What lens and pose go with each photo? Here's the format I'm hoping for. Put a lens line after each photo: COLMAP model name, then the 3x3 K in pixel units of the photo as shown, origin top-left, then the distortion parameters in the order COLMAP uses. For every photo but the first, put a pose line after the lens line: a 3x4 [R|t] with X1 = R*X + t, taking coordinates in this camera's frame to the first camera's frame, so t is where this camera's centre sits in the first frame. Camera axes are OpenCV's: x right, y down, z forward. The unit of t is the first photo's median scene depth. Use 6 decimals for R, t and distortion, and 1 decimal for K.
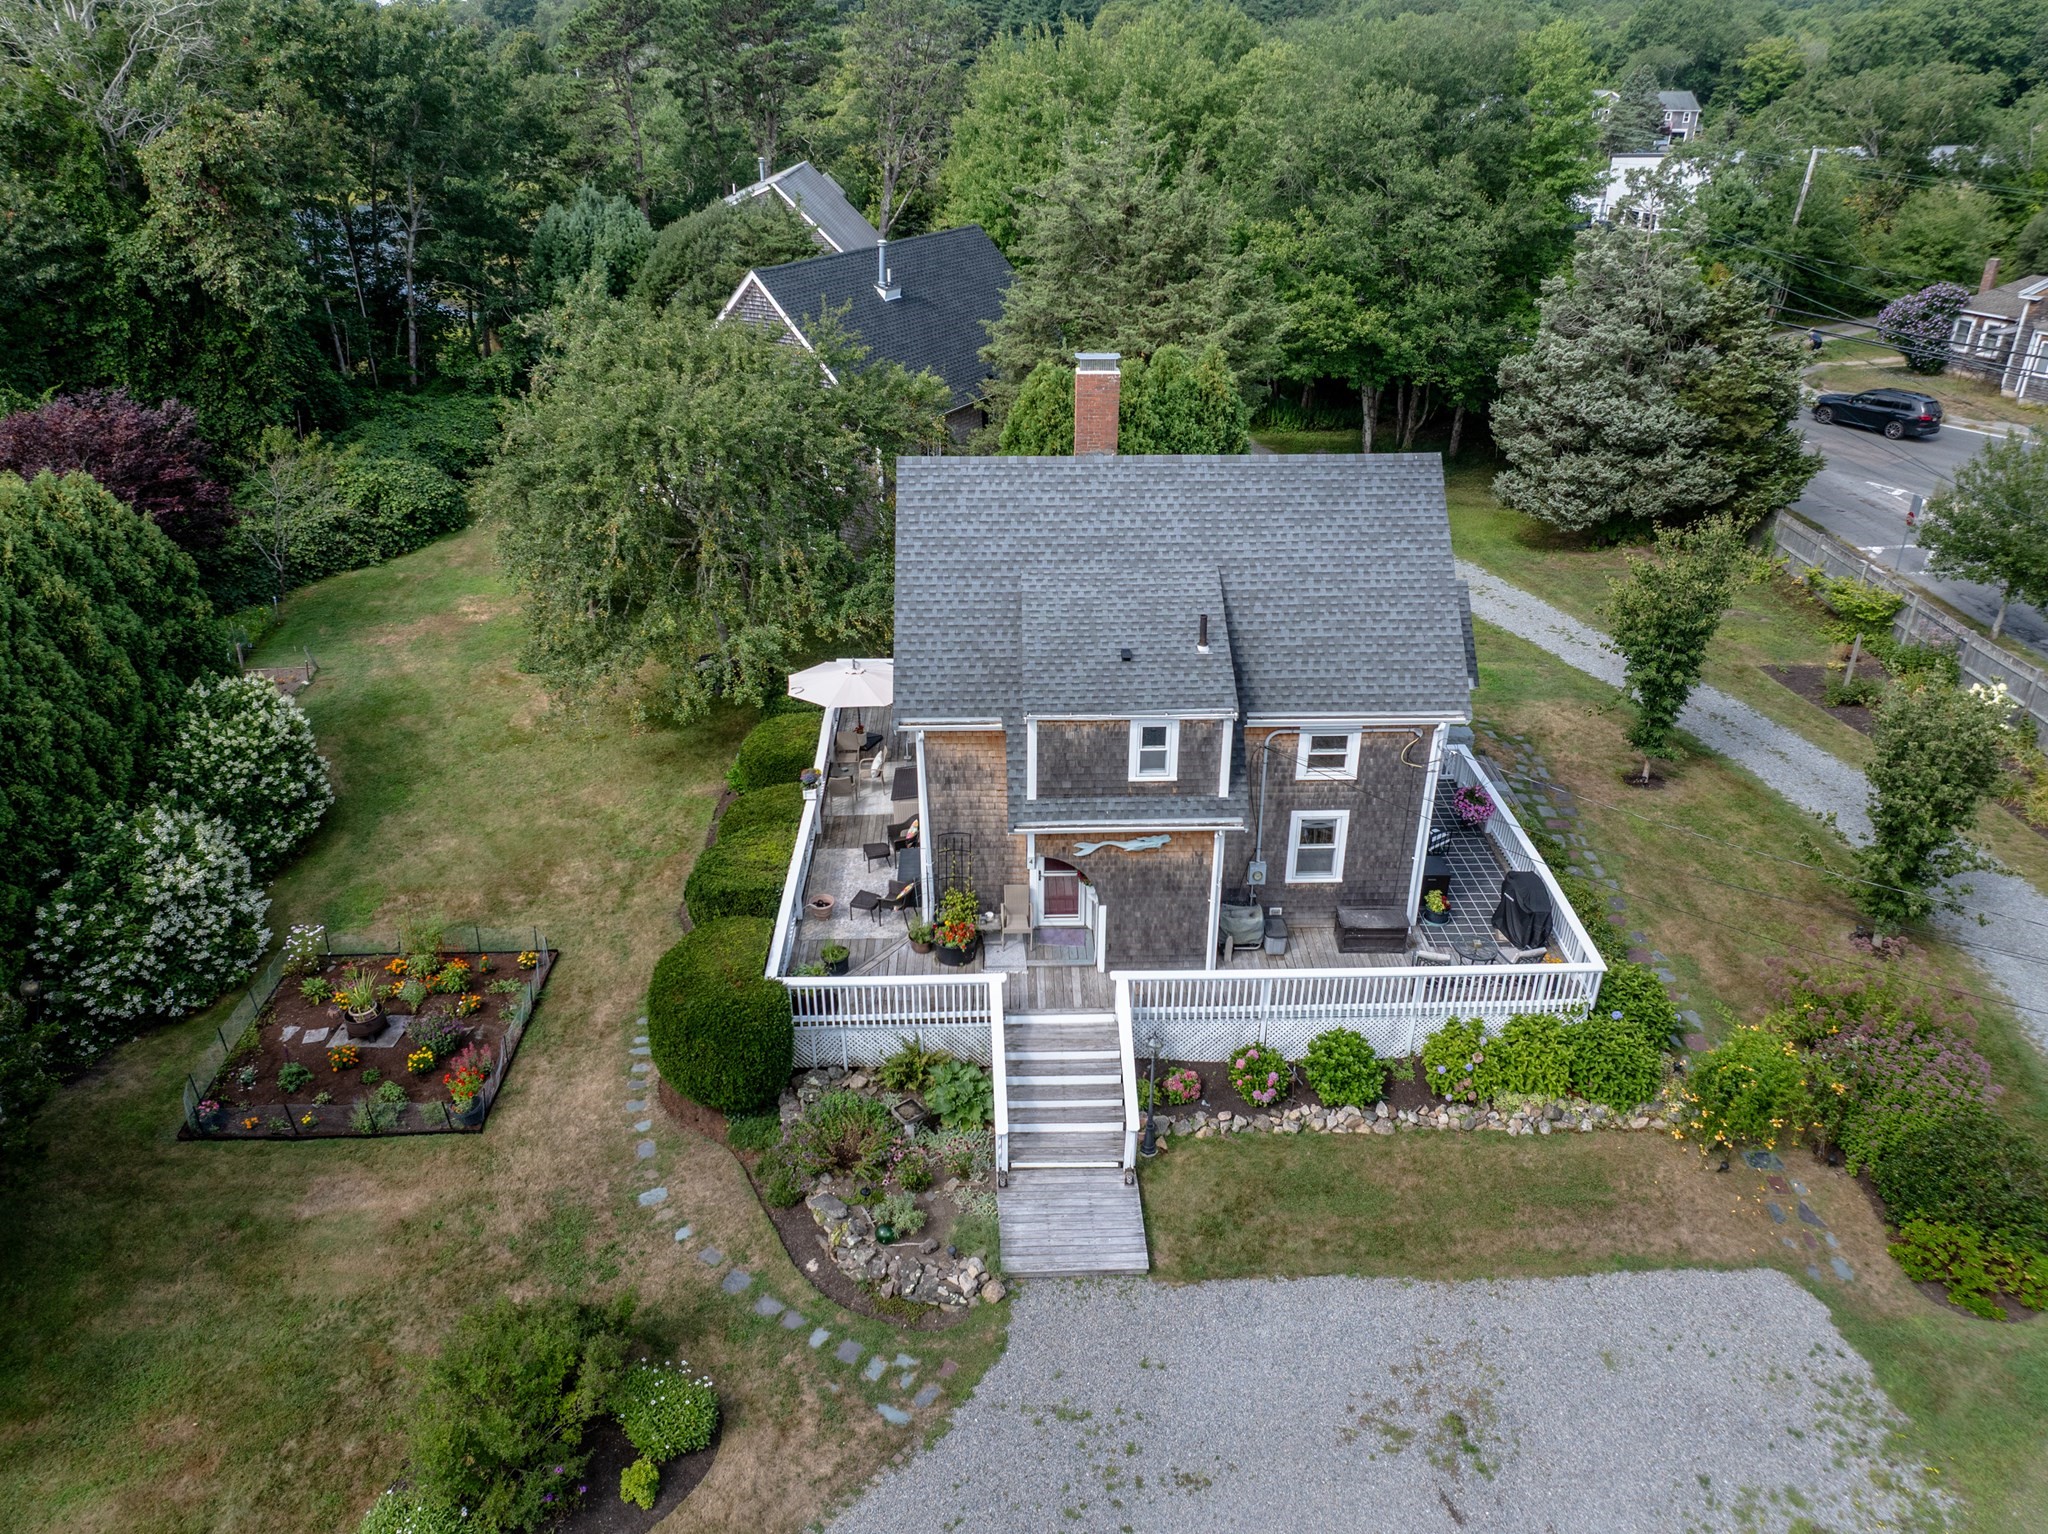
lens RADIAL K [[1440.4, 0, 1025.4], [0, 1440.4, 766.5], [0, 0, 1]] dist [-0.035719, -0.001680]
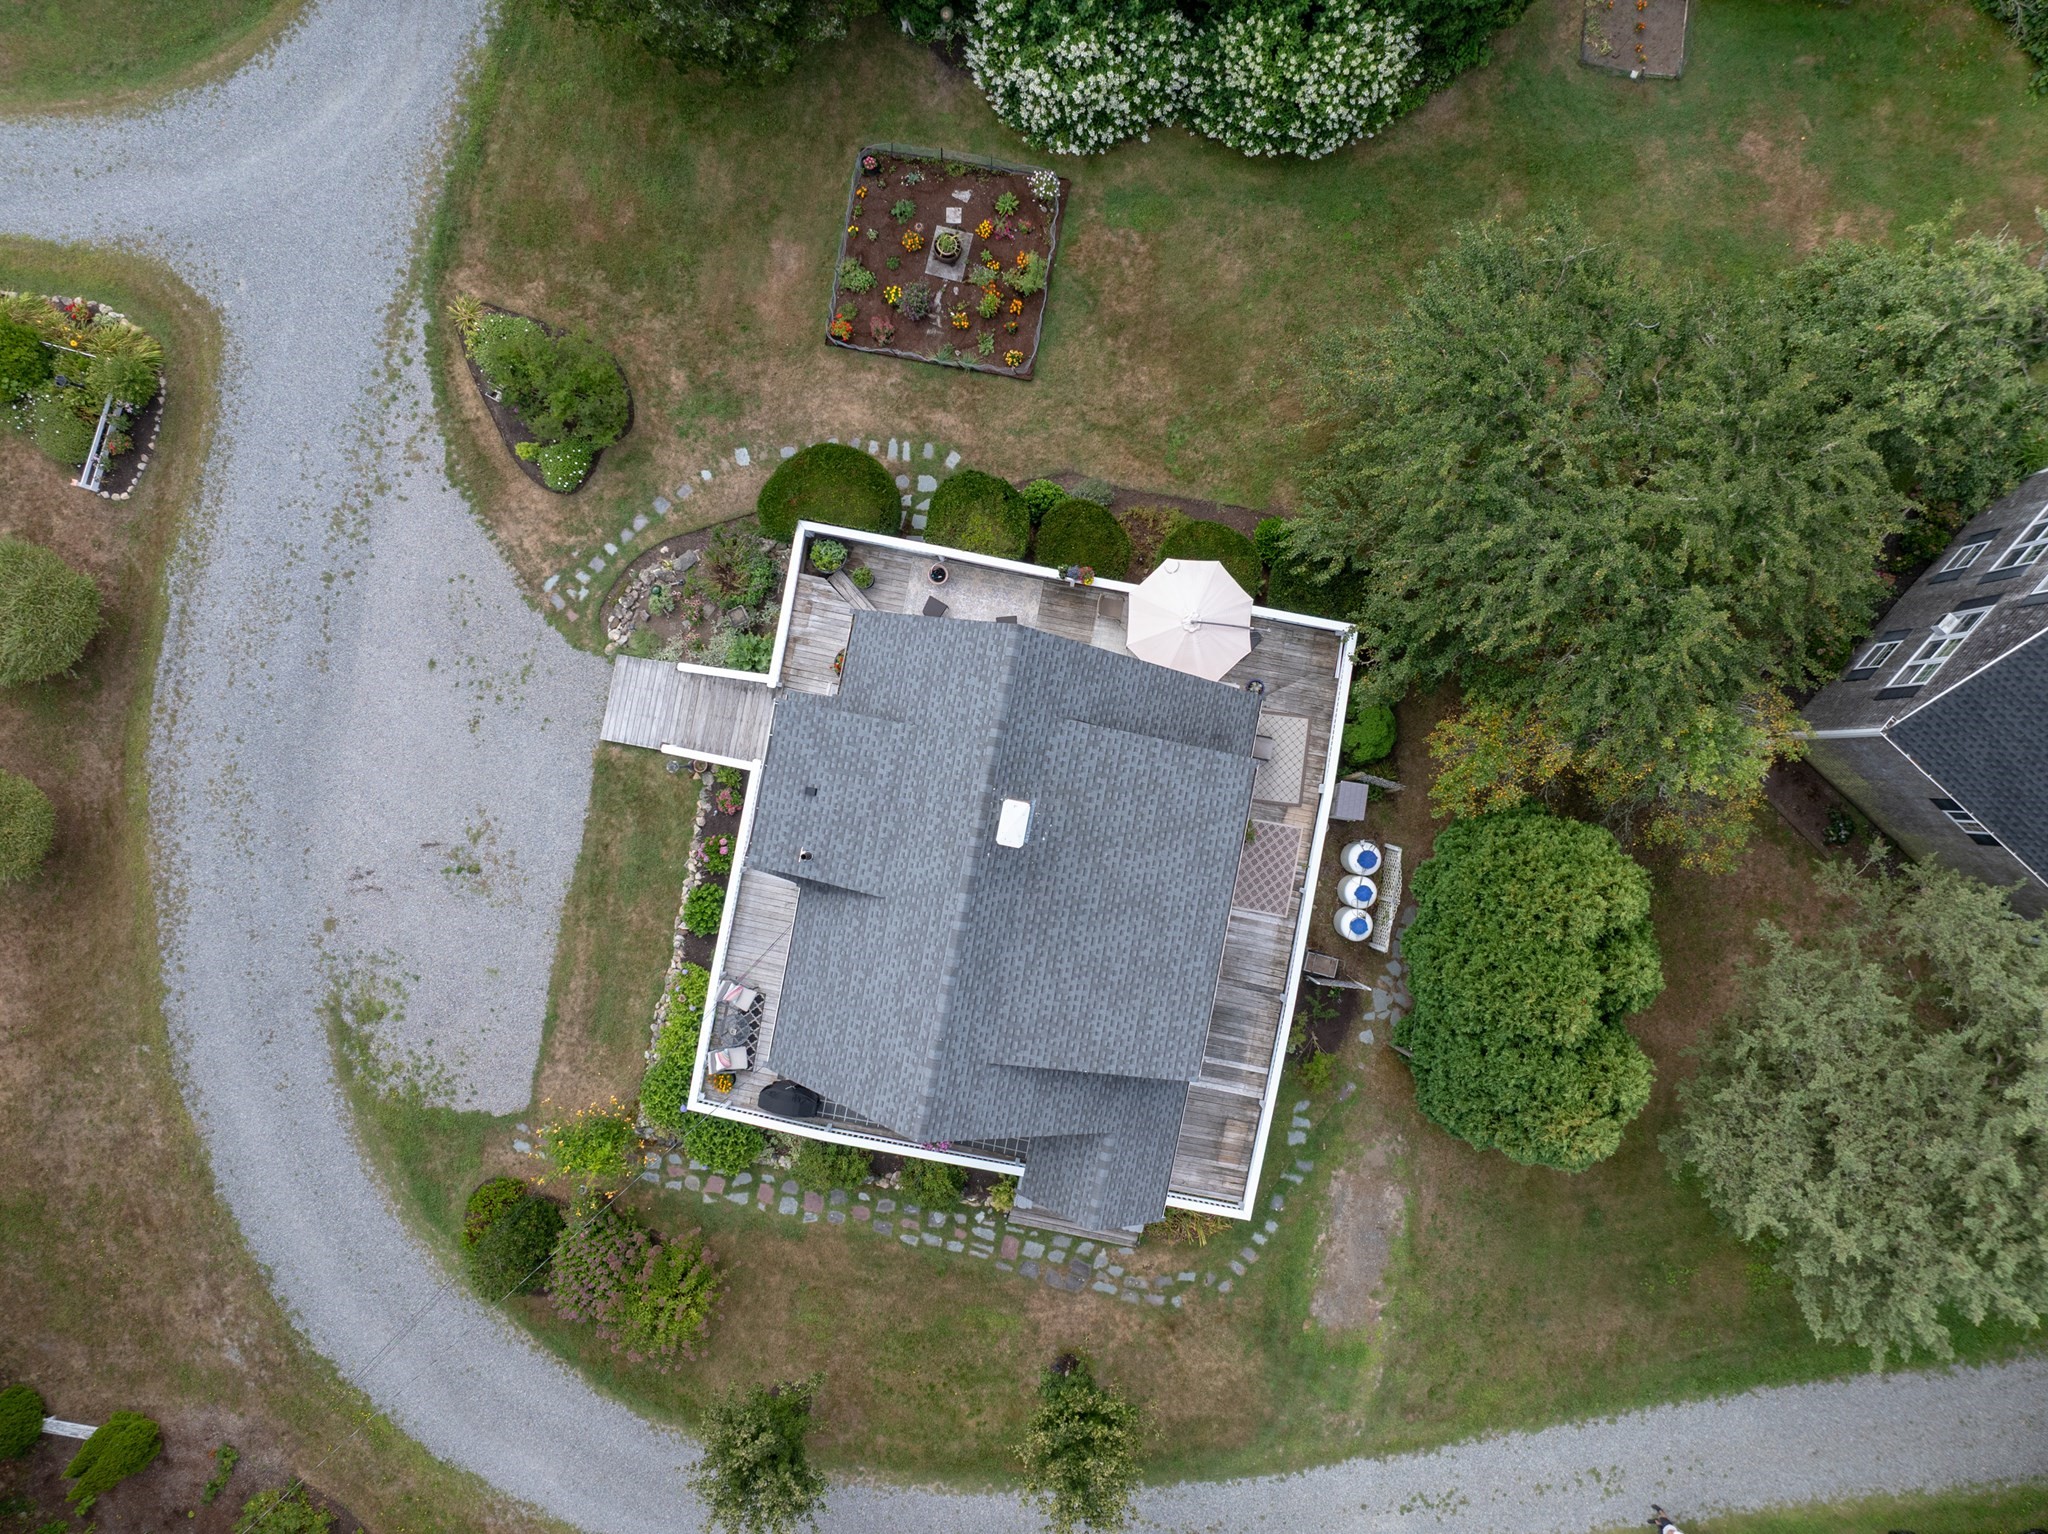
lens RADIAL K [[1440.4, 0, 1022.6], [0, 1440.4, 768.1], [0, 0, 1]] dist [-0.035719, -0.001680]
pose [[-0.216405, 0.976284, -0.006232, 0.018173], [-0.449578, -0.093984, 0.888283, -1.182908], [0.866630, 0.195031, 0.459255, 0.556635]]
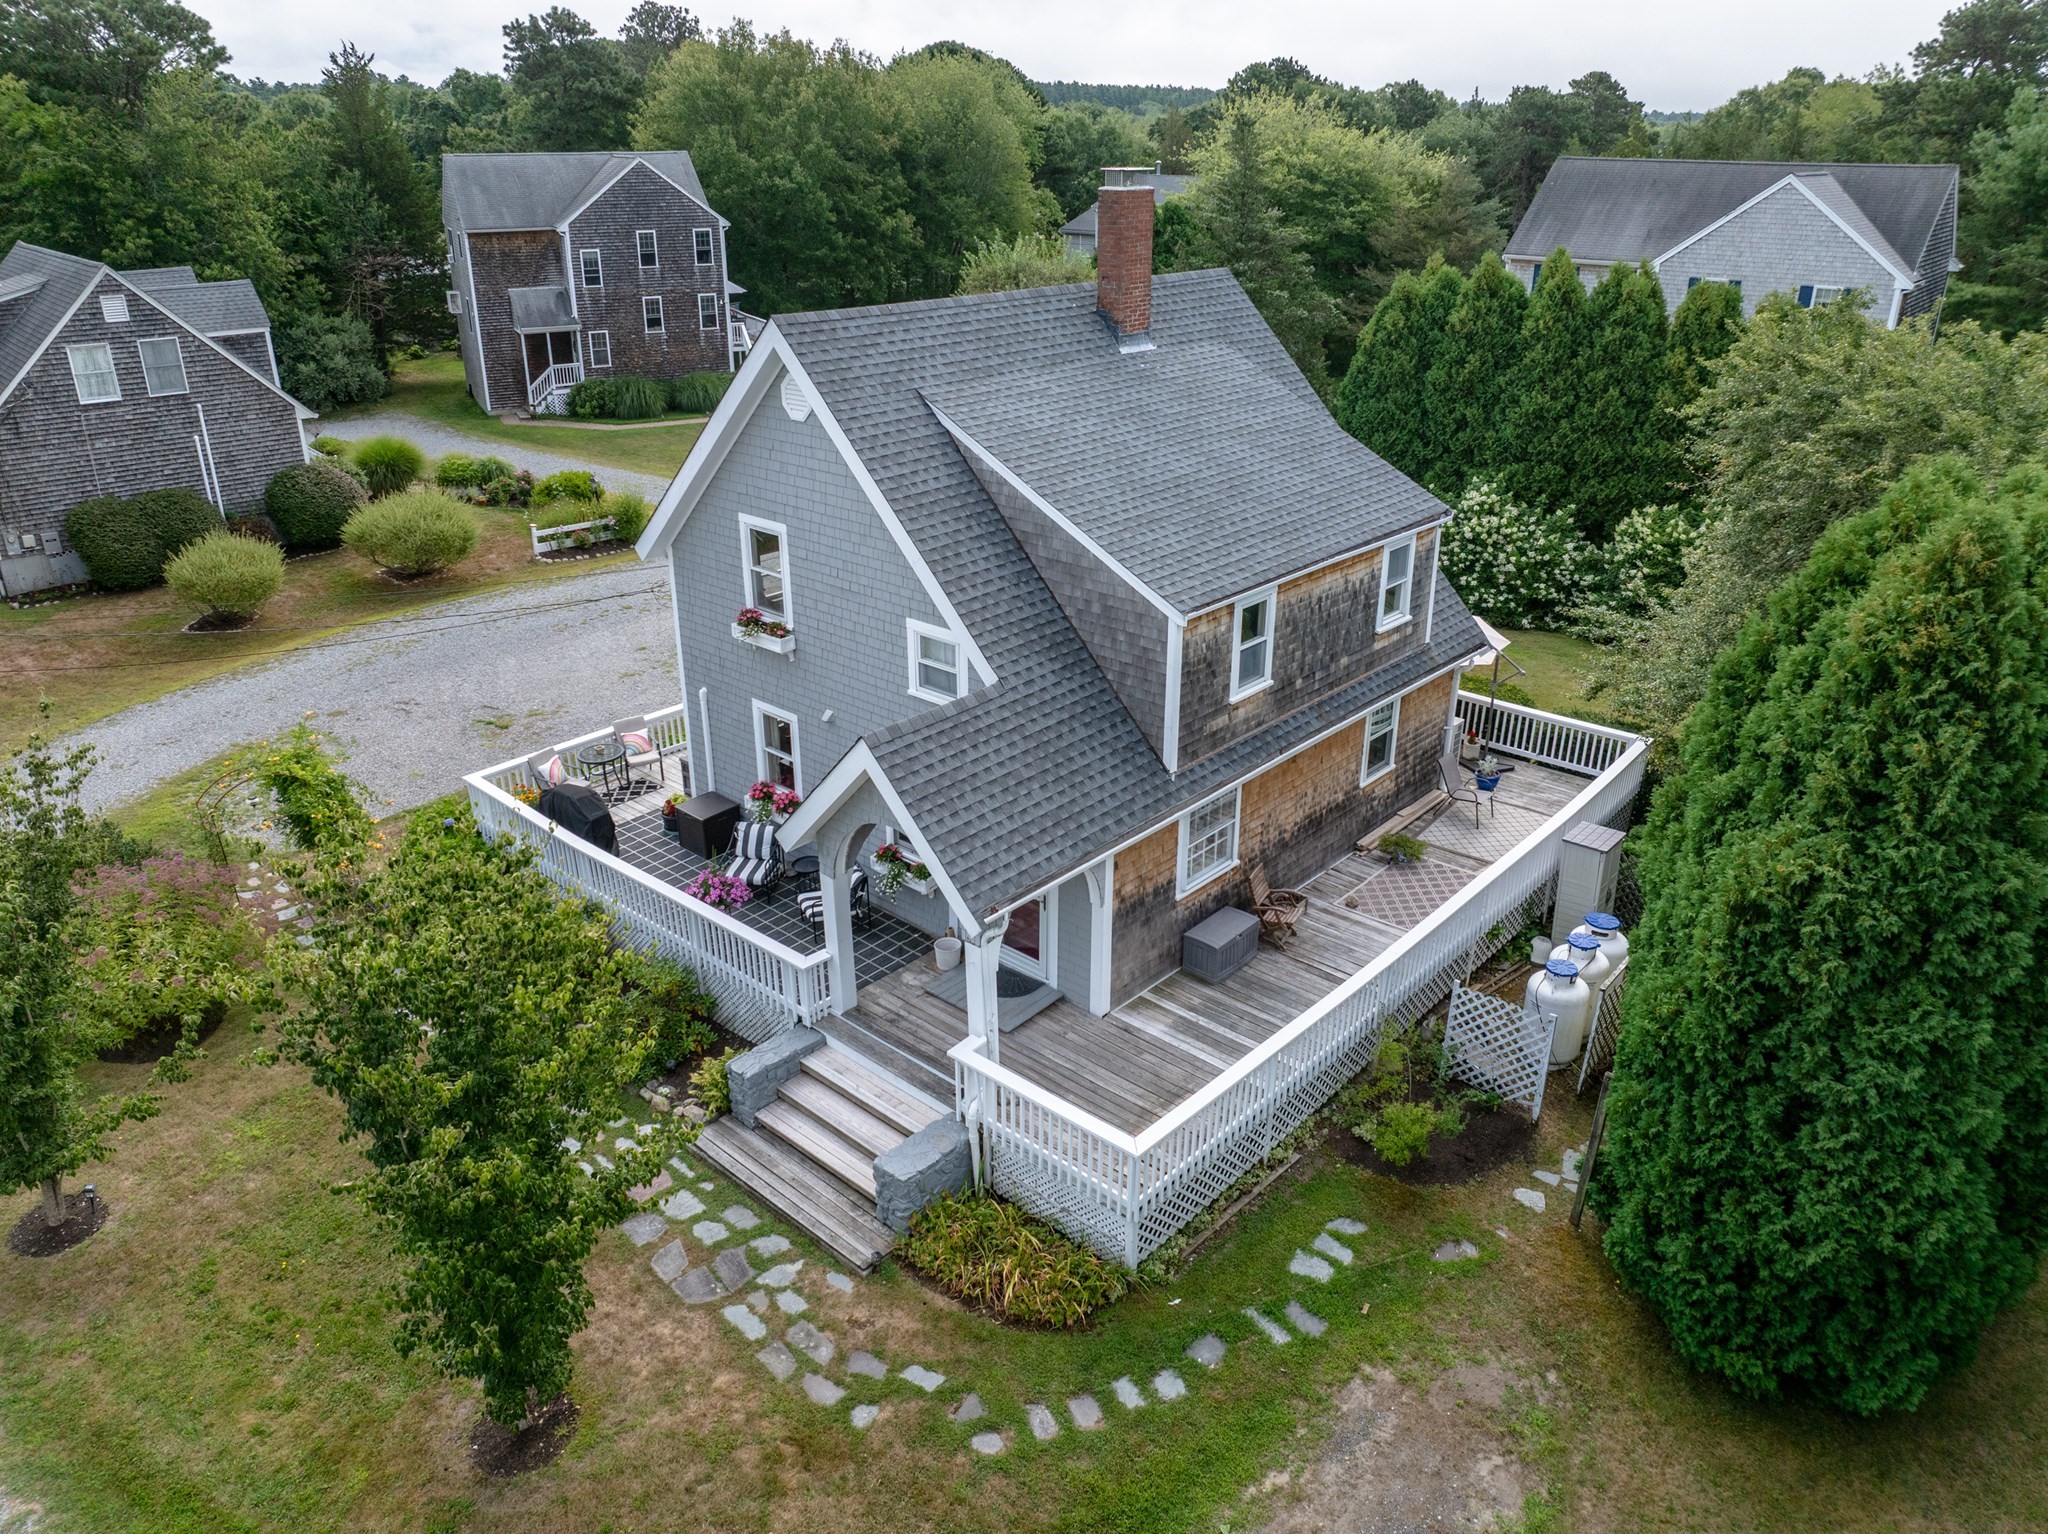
lens RADIAL K [[1440.4, 0, 1030.9], [0, 1440.4, 751.7], [0, 0, 1]] dist [-0.035719, -0.001680]
pose [[-0.688656, 0.291181, -0.664053, 0.739458], [-0.338444, 0.680856, 0.649532, -0.587636], [0.641256, 0.672048, -0.370327, 1.520454]]
